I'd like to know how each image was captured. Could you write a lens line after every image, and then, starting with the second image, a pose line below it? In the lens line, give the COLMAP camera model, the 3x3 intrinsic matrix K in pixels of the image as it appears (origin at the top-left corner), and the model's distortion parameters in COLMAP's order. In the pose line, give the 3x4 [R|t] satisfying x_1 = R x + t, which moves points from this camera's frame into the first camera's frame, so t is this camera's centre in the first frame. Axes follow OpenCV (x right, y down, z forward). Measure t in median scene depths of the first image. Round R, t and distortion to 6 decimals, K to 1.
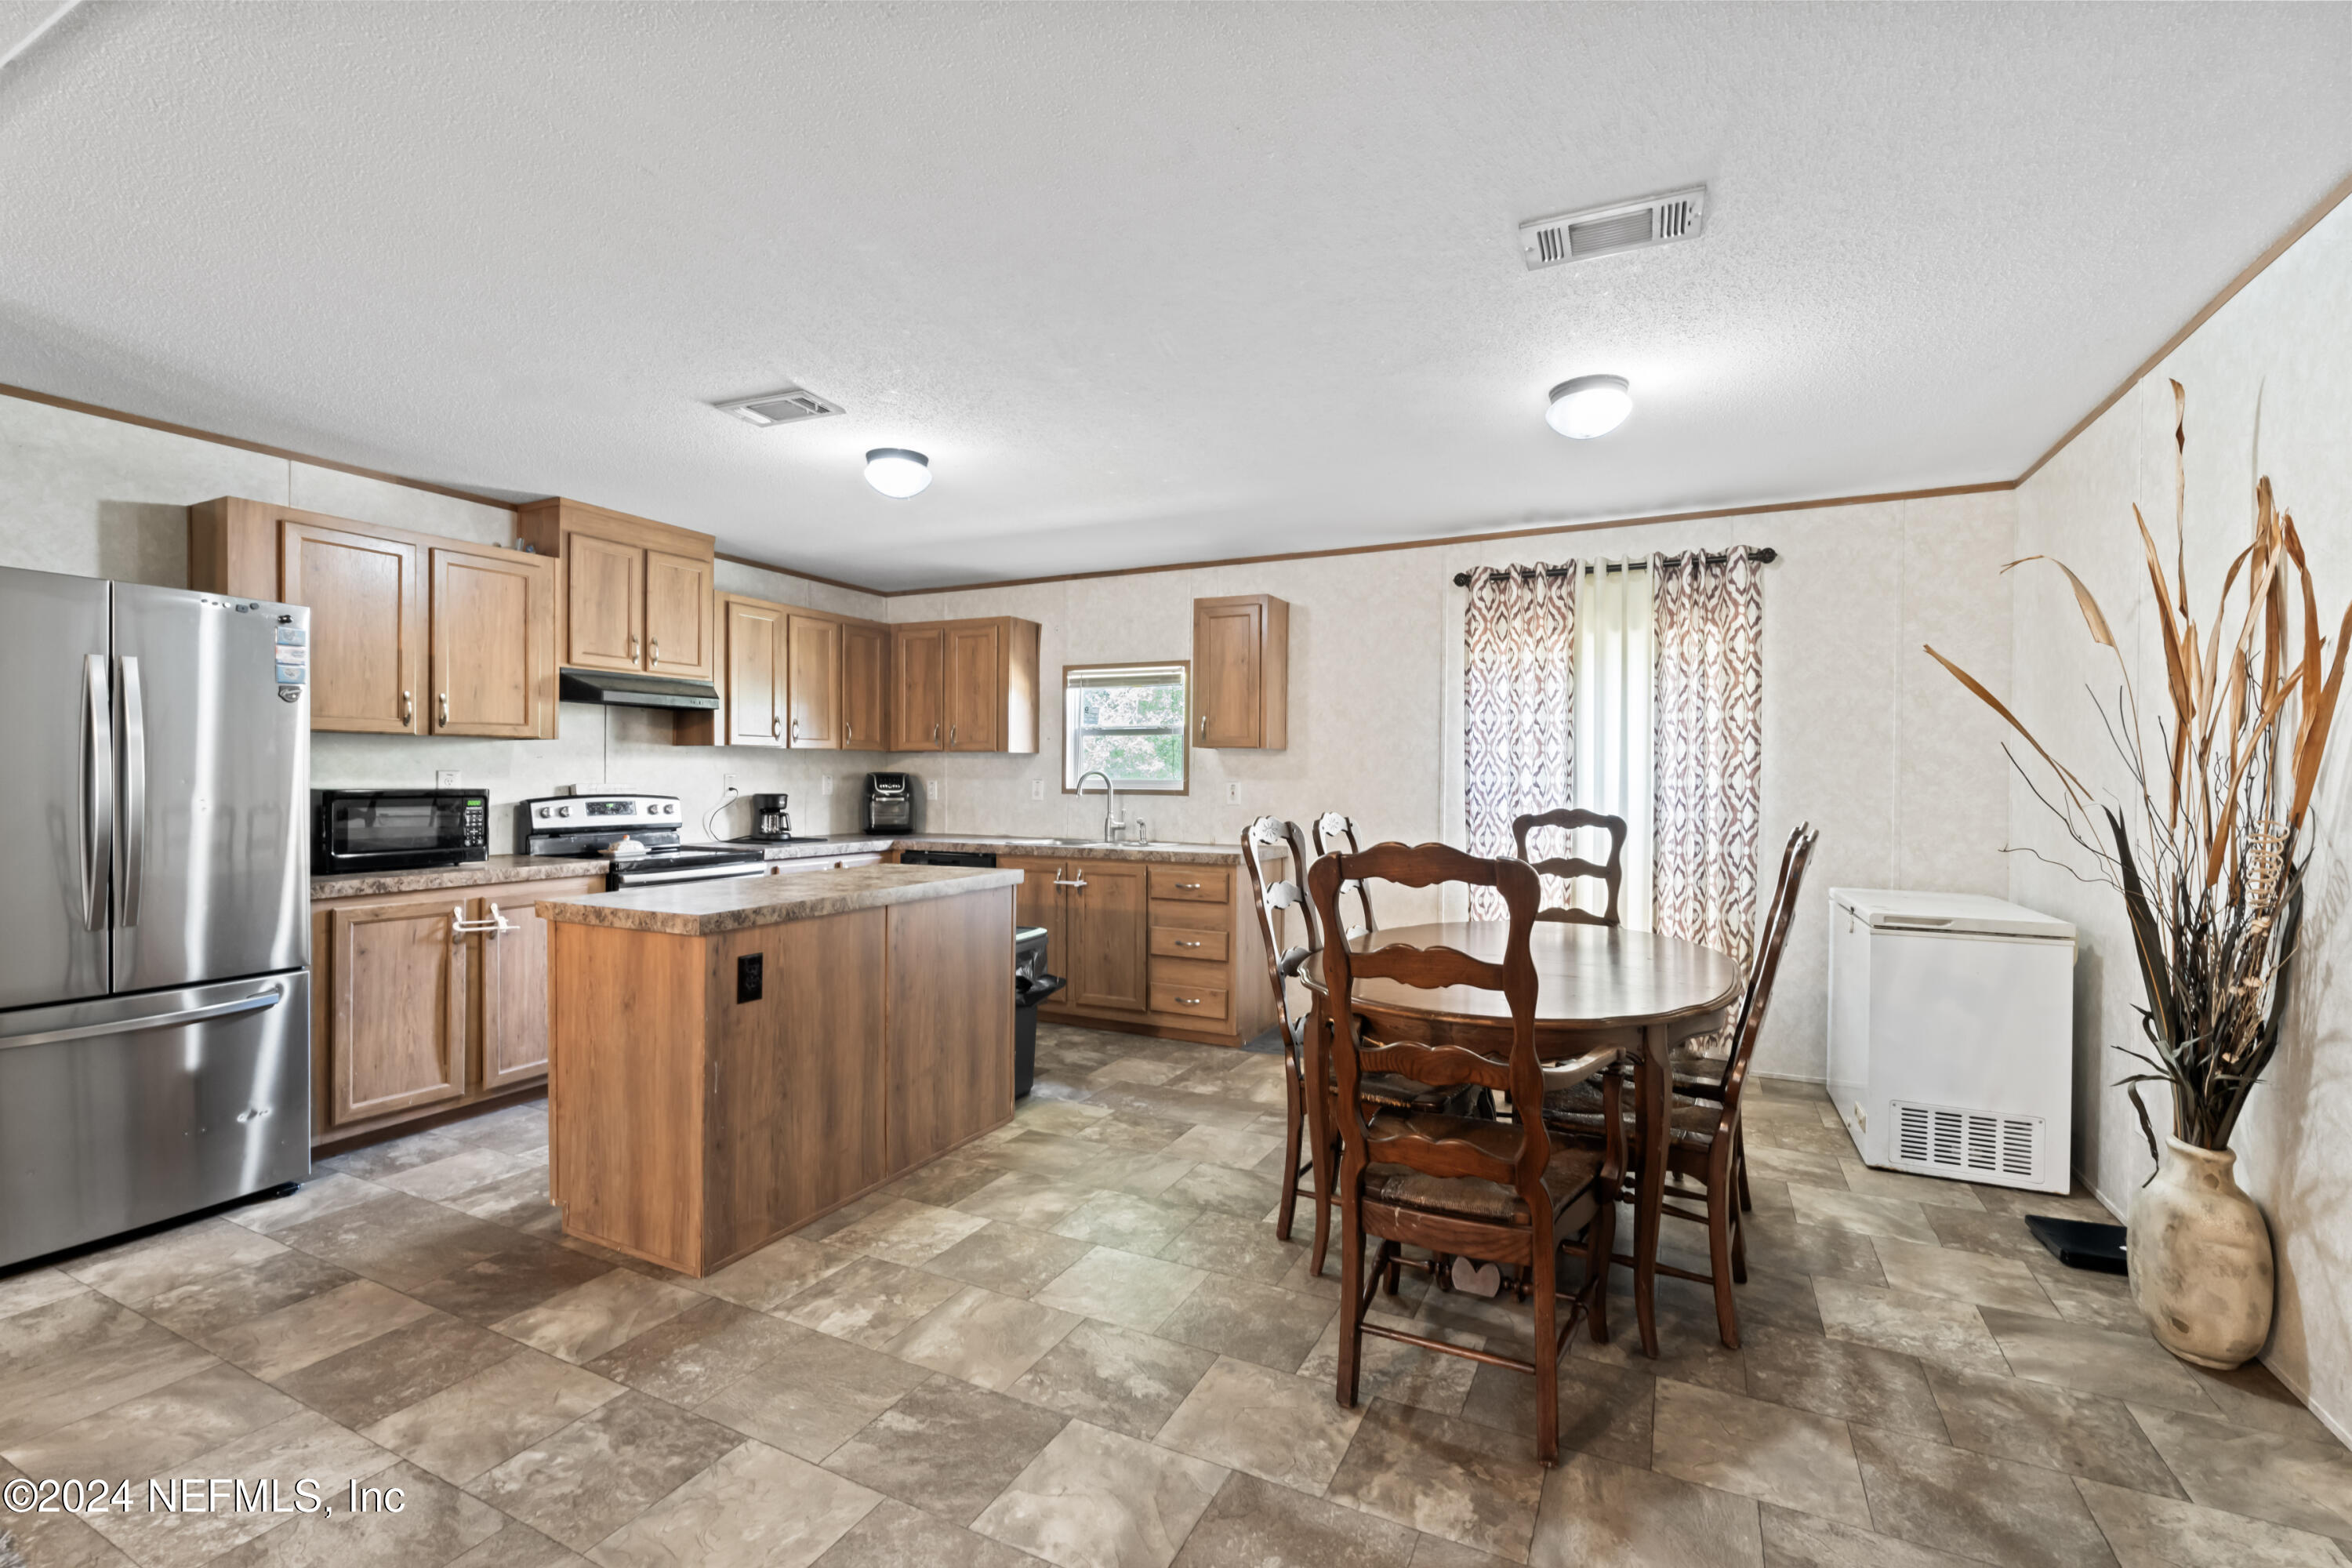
lens RADIAL K [[1023.7, 0, 1176.0], [0, 1023.7, 784.0], [0, 0, 1]] dist [-0.001405, -0.000030]
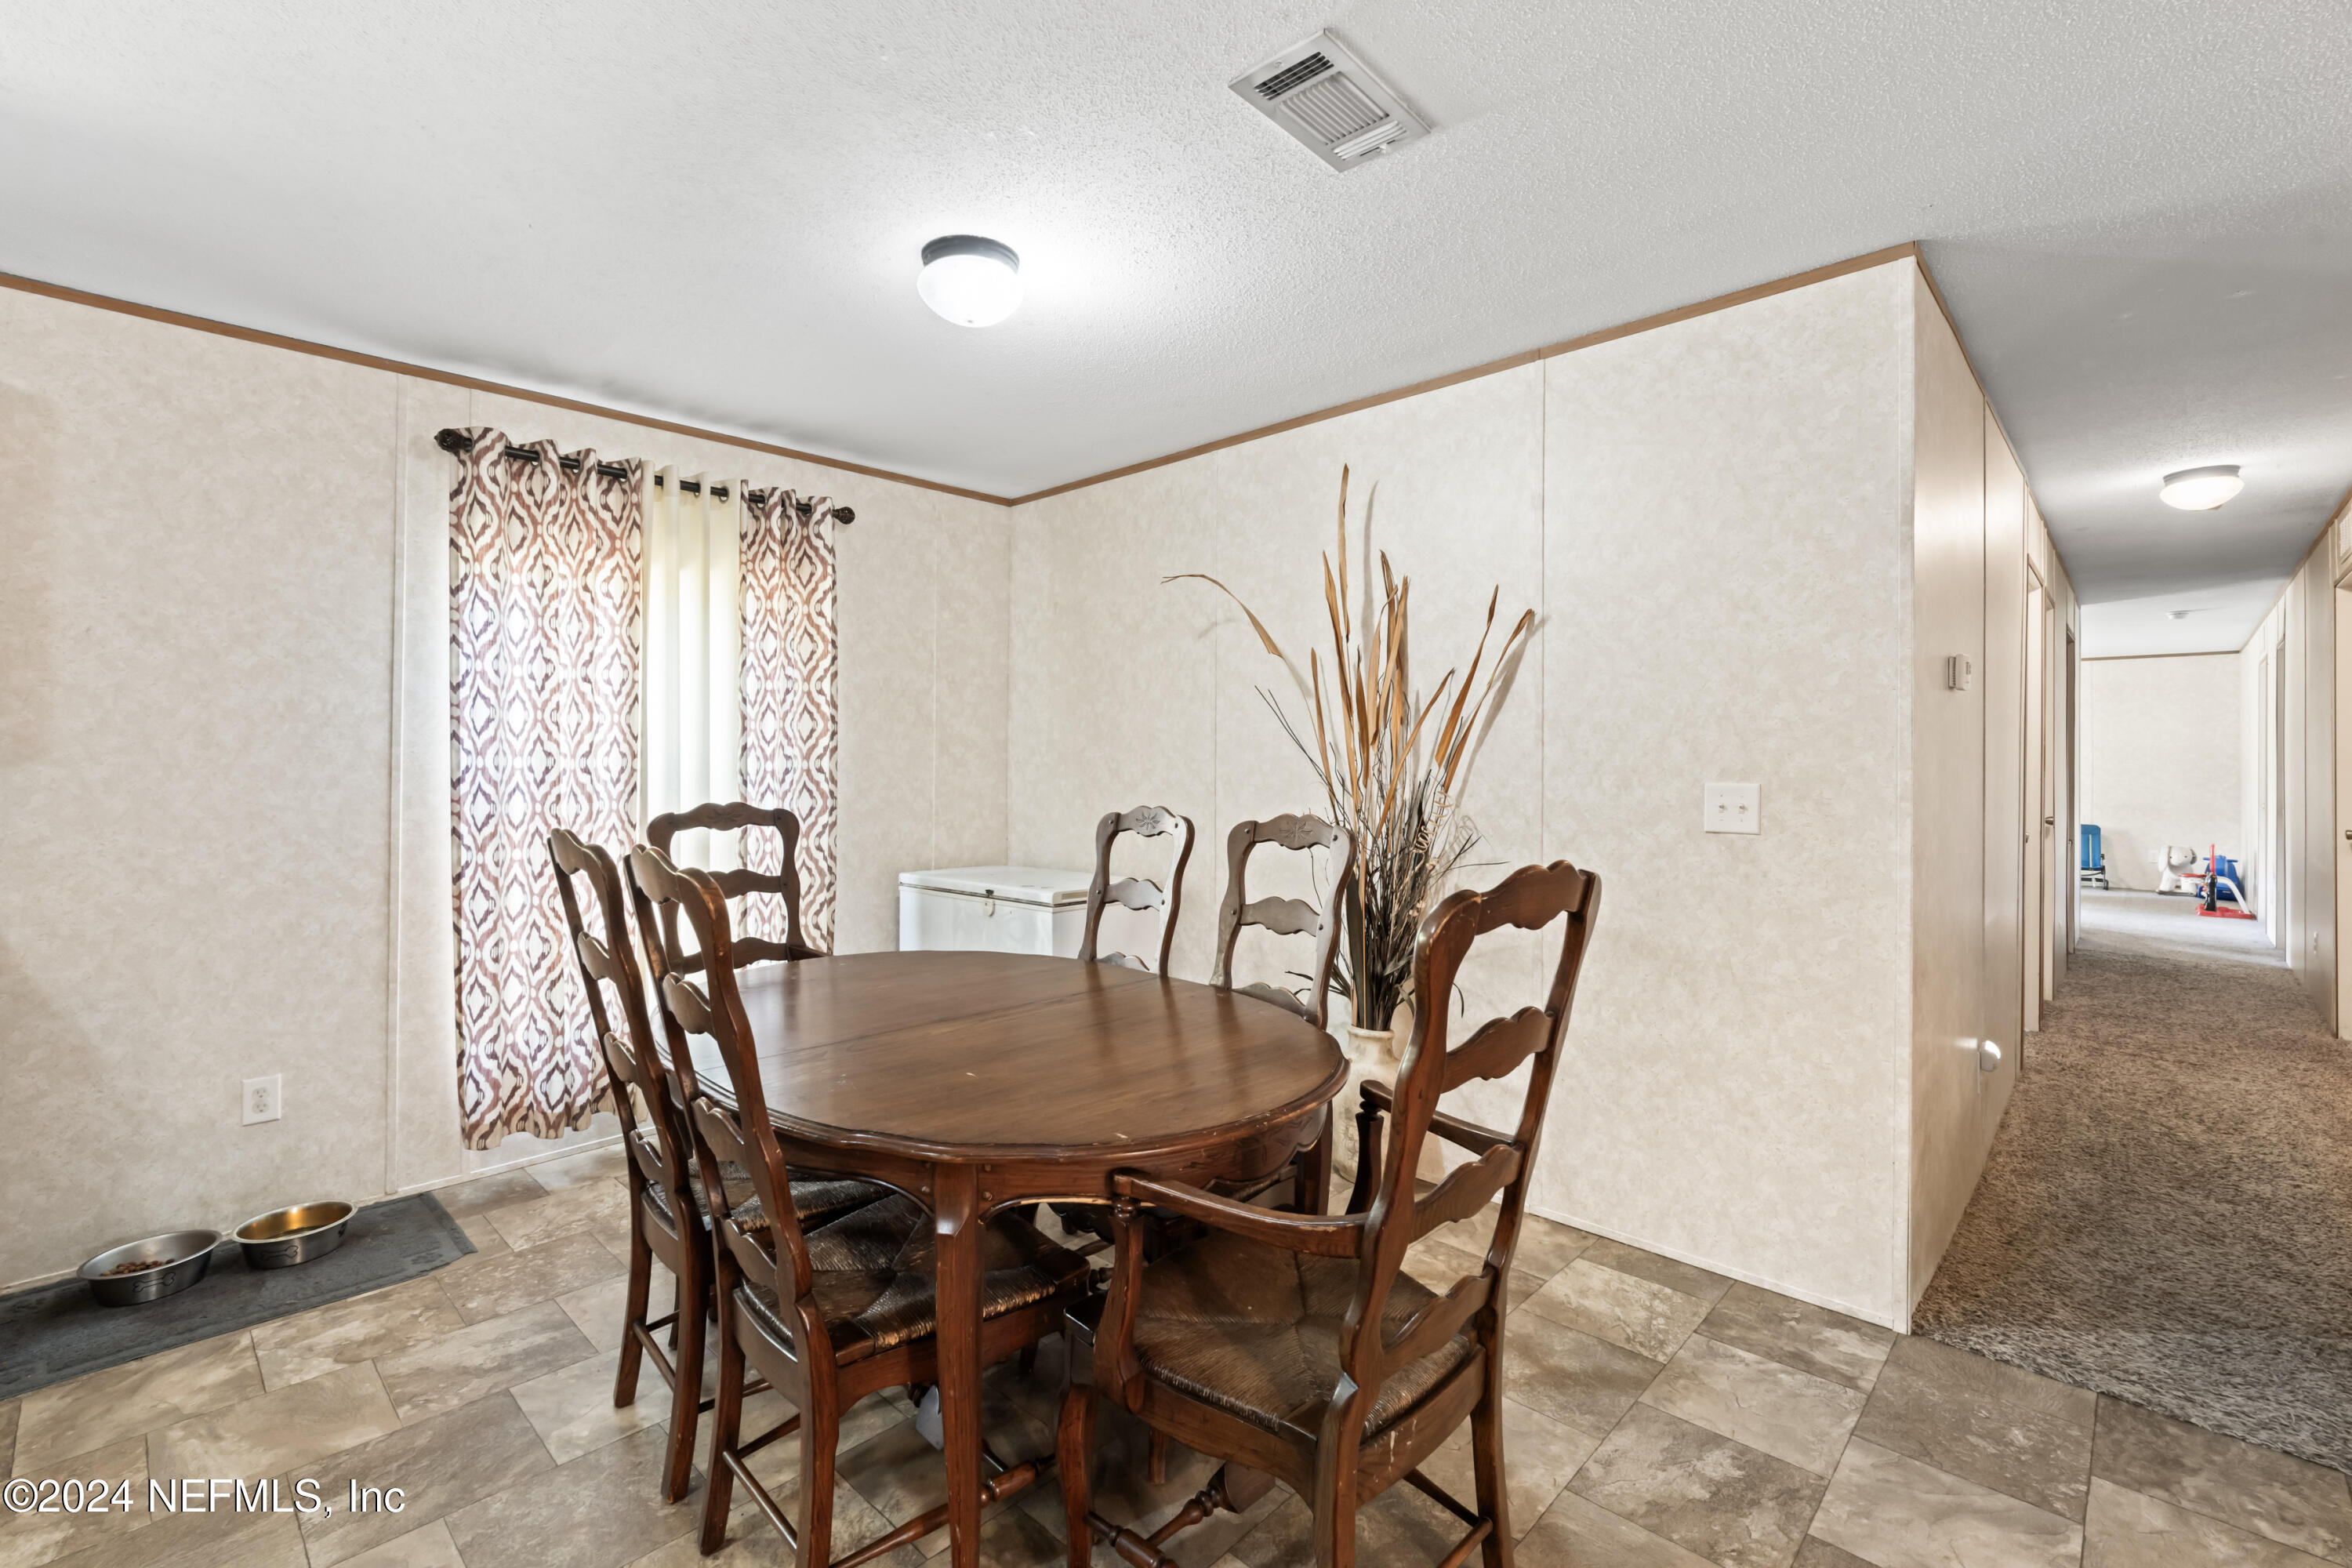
lens RADIAL K [[1032.0, 0, 1184.1], [0, 1032.0, 757.2], [0, 0, 1]] dist [-0.001929, -0.000836]
pose [[0.293707, 0.001182, 0.955895, -0.223160], [0.004698, 0.999985, -0.002680, -0.004908], [-0.955884, 0.005278, 0.293697, 0.468528]]
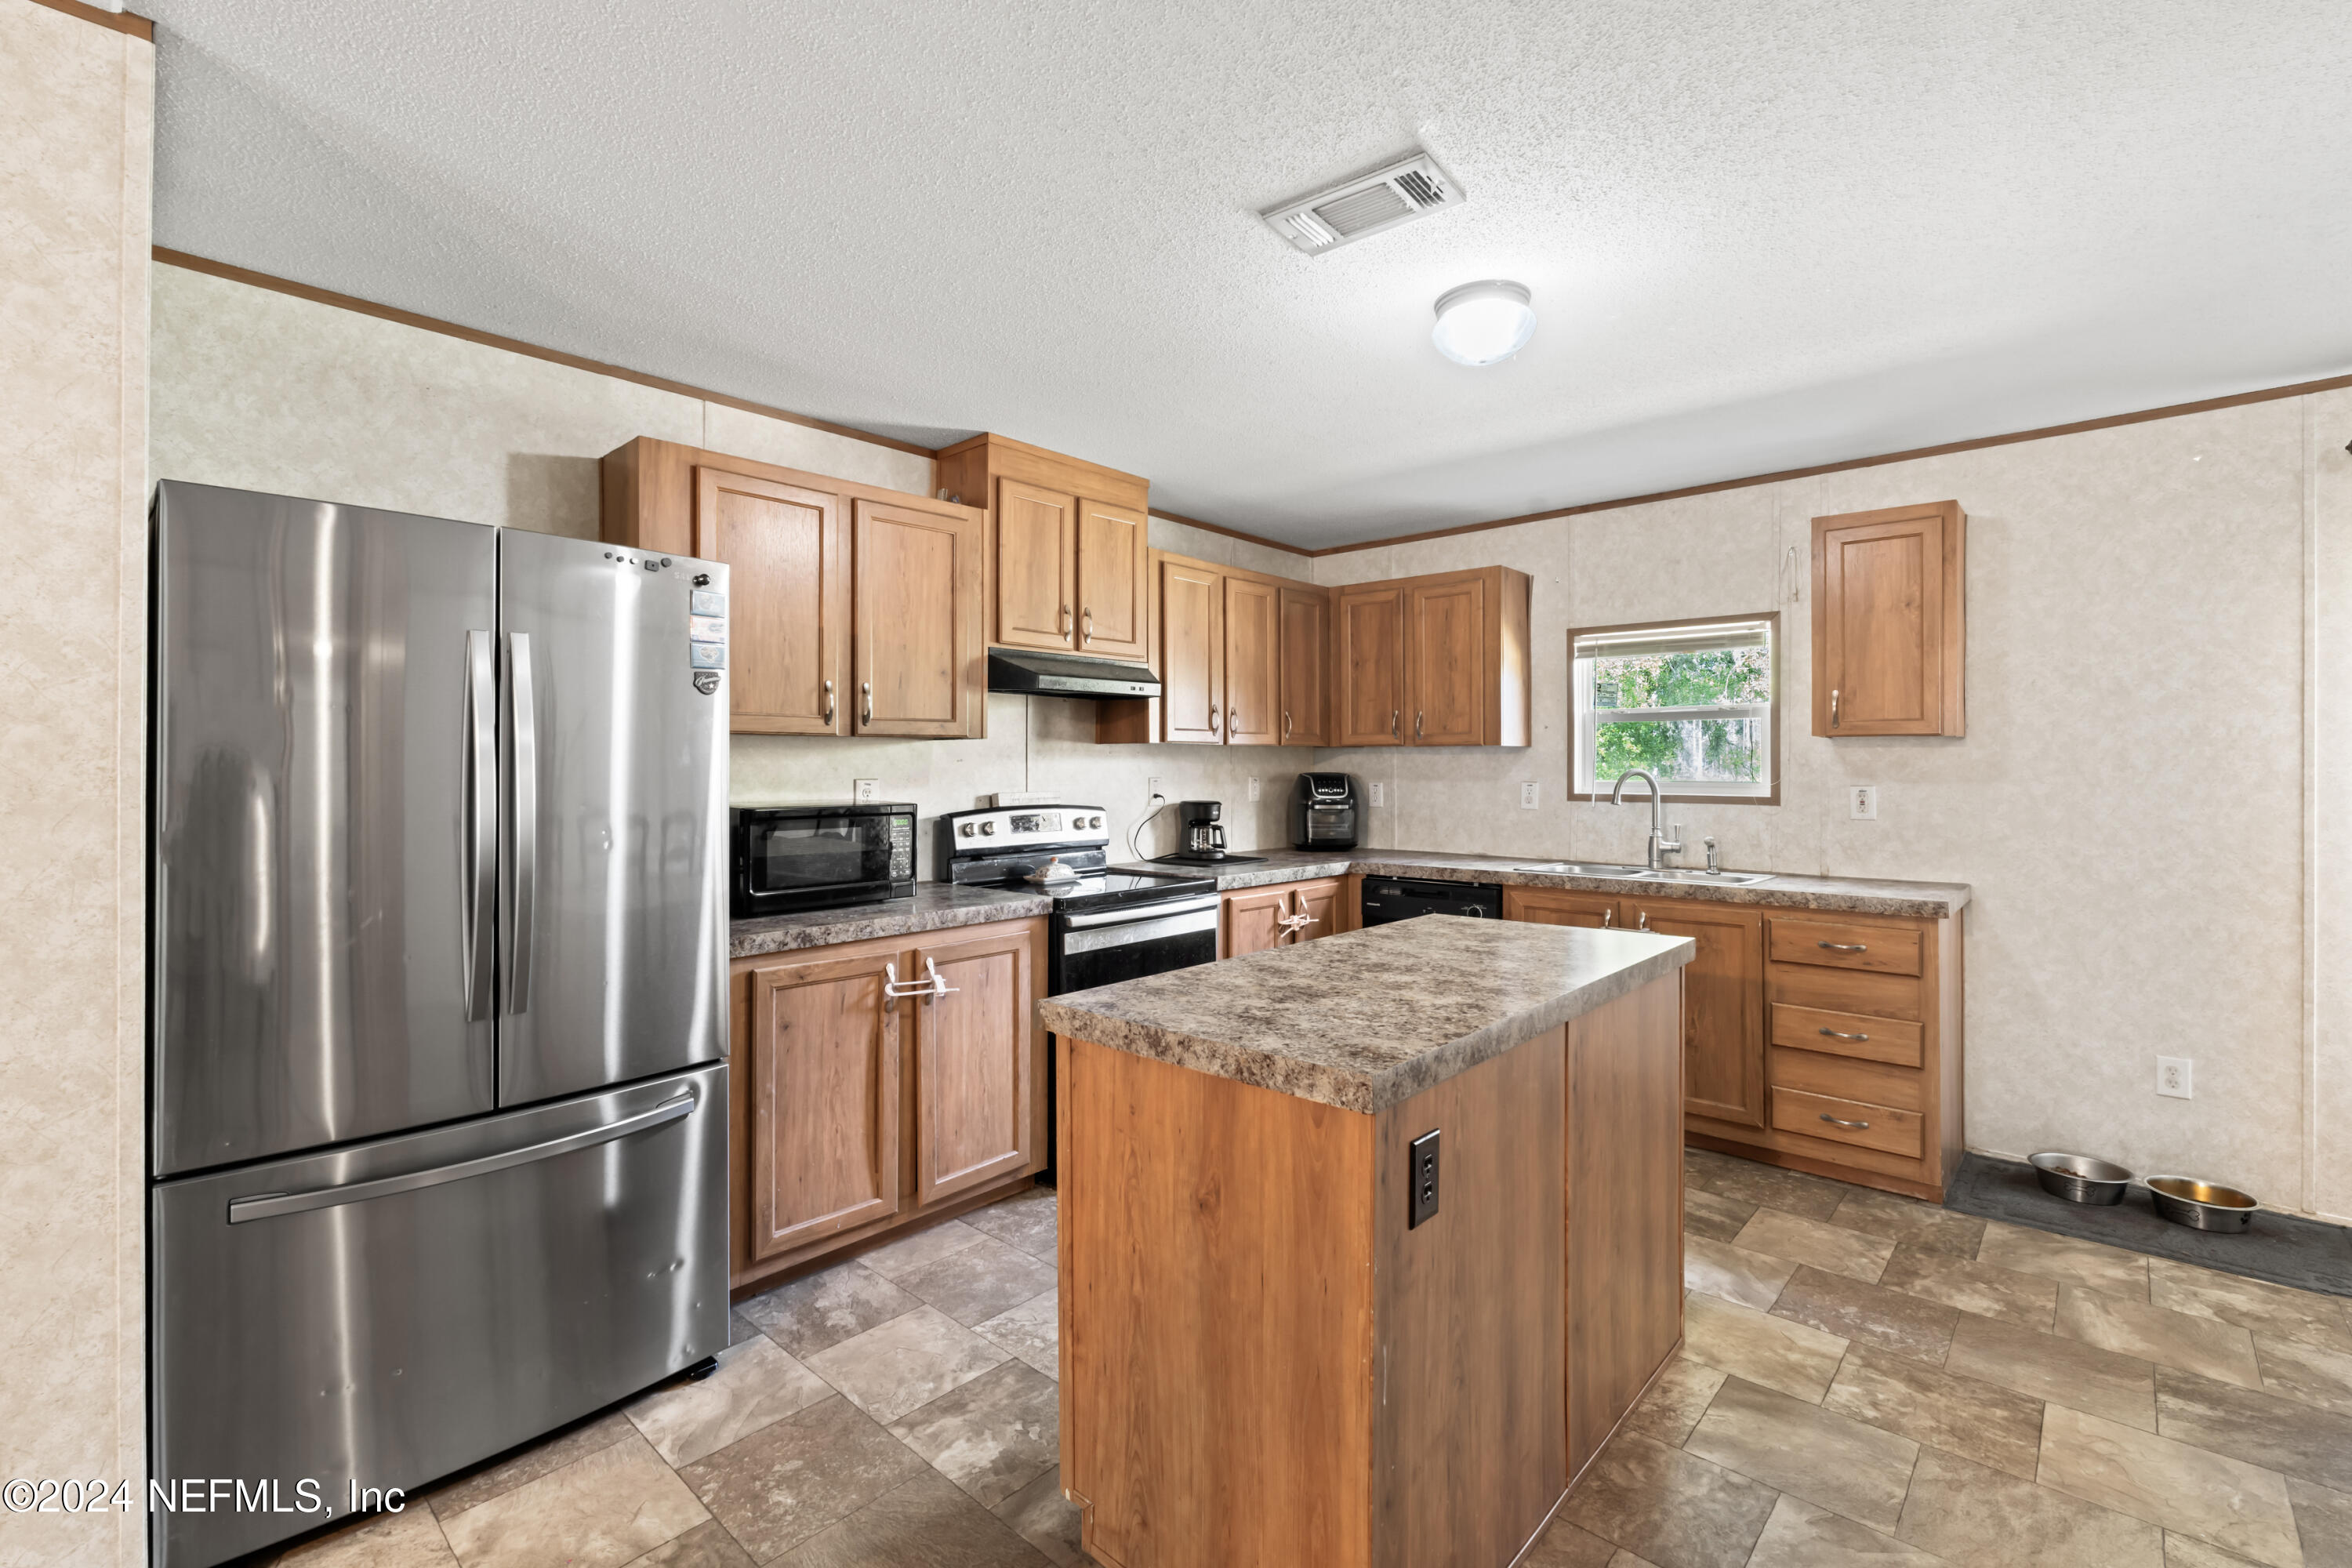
lens RADIAL K [[1030.5, 0, 1178.3], [0, 1030.5, 761.7], [0, 0, 1]] dist [-0.002291, -0.000122]
pose [[0.961961, -0.008448, -0.273055, -0.261650], [0.005225, 0.999908, -0.012528, -0.016072], [0.273136, 0.010625, 0.961917, 0.294623]]
